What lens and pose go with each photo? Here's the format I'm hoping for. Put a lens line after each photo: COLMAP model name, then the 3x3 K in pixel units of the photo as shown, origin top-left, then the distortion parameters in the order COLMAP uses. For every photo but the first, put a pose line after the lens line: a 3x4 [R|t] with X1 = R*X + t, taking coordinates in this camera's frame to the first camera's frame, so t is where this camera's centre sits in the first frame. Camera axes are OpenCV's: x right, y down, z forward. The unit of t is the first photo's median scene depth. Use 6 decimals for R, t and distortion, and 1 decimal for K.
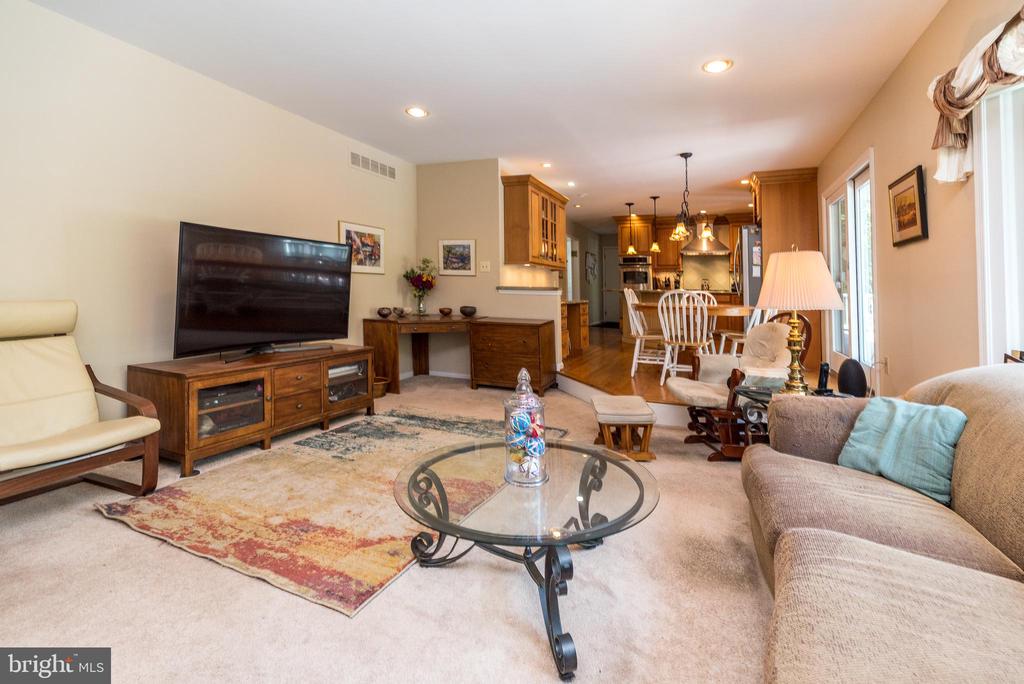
lens RADIAL K [[447.4, 0, 525.7], [0, 447.4, 327.1], [0, 0, 1]] dist [0.004949, 0.002477]
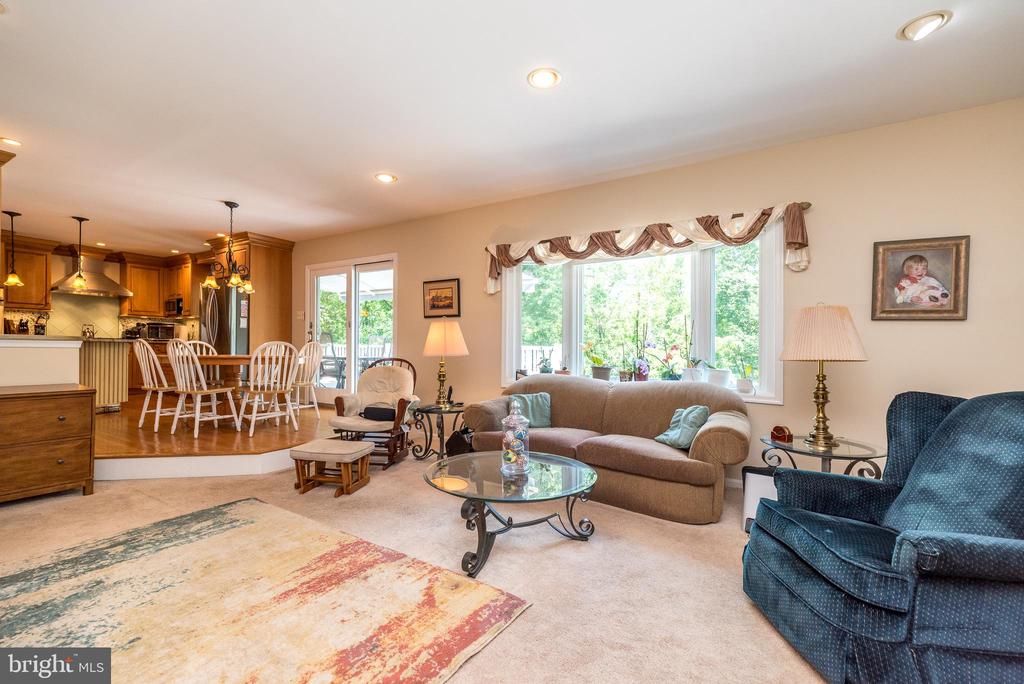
lens RADIAL K [[447.4, 0, 501.2], [0, 447.4, 344.3], [0, 0, 1]] dist [0.004949, 0.002477]
pose [[0.186717, -0.002644, 0.982410, -1.021787], [0.069253, 0.997544, -0.010477, -0.047880], [-0.979970, 0.069991, 0.186442, 0.493601]]
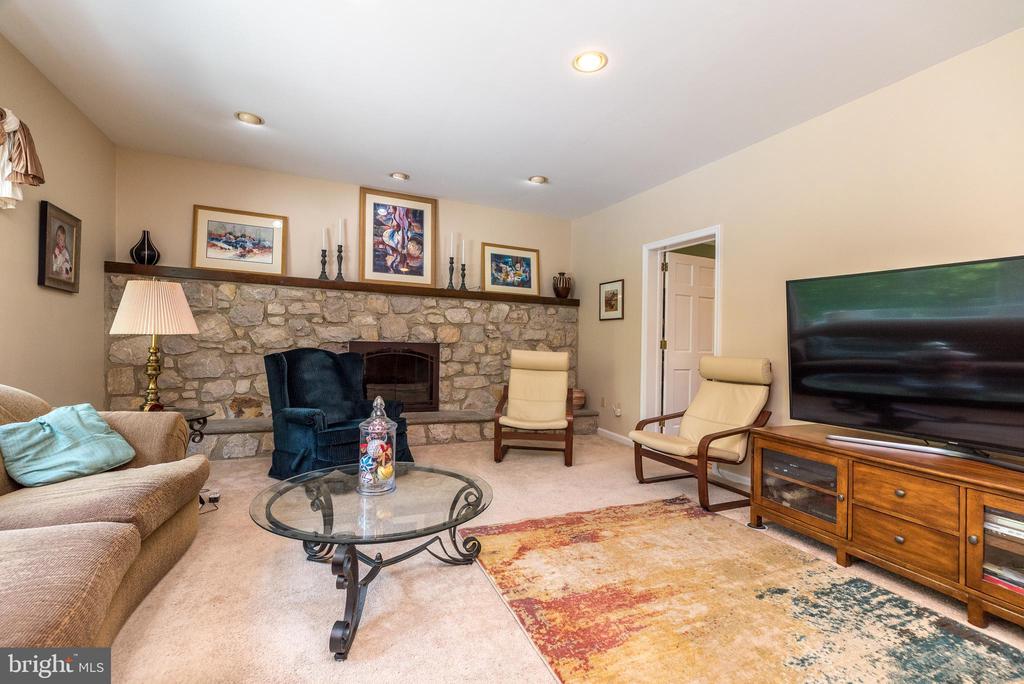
lens RADIAL K [[447.4, 0, 507.5], [0, 447.4, 340.3], [0, 0, 1]] dist [0.004949, 0.002477]
pose [[-0.691679, -0.040532, -0.721067, 0.439110], [-0.102352, 0.993848, 0.042315, -0.089550], [0.714916, 0.103071, -0.691572, 1.373081]]
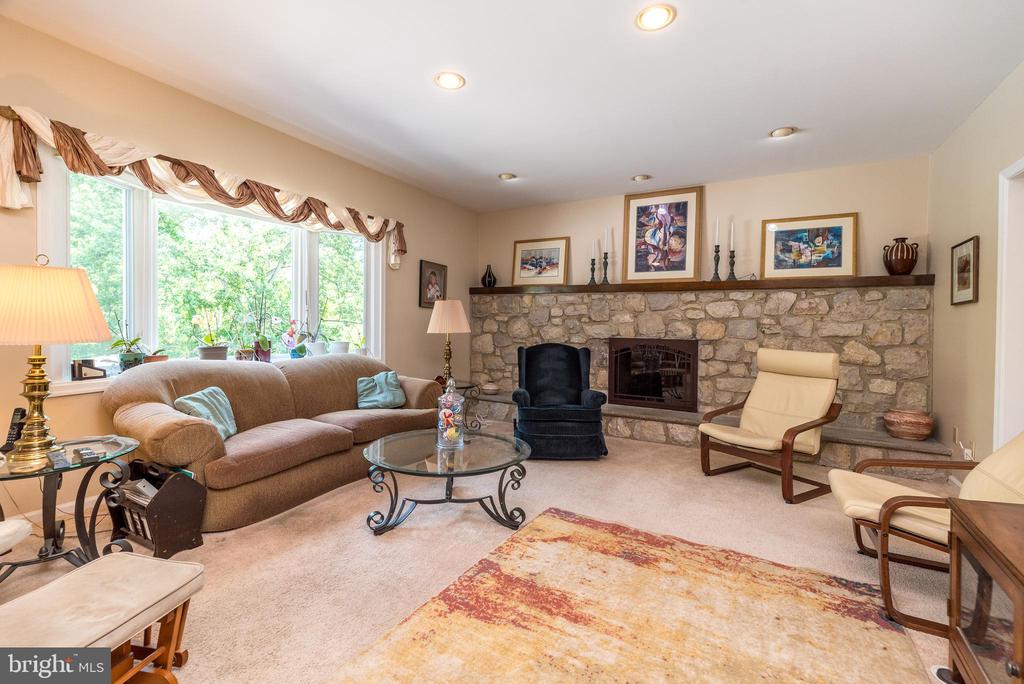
lens RADIAL K [[447.4, 0, 515.3], [0, 447.4, 337.8], [0, 0, 1]] dist [0.004949, 0.002477]
pose [[-0.991050, -0.040470, 0.127208, -0.281098], [-0.026324, 0.993474, 0.110980, -0.158258], [-0.130869, 0.106638, -0.985648, 1.722231]]
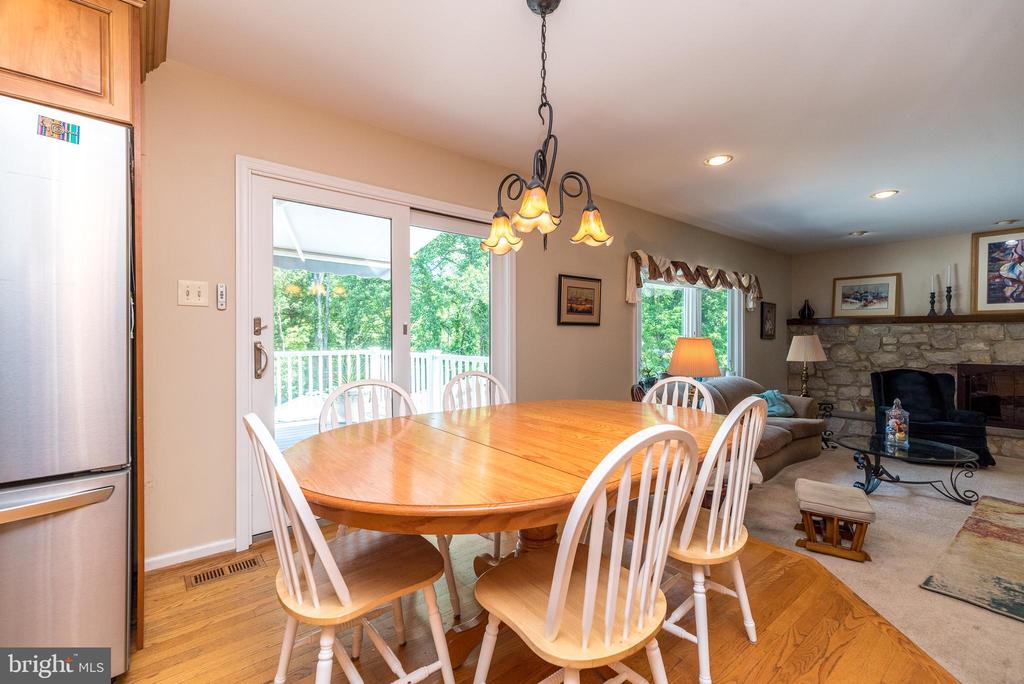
lens RADIAL K [[447.4, 0, 515.3], [0, 447.4, 347.3], [0, 0, 1]] dist [0.004949, 0.002477]
pose [[-0.881335, -0.029845, 0.471549, 0.470674], [0.021925, 0.994345, 0.103911, -0.315684], [-0.471983, 0.101919, -0.875697, 2.726640]]
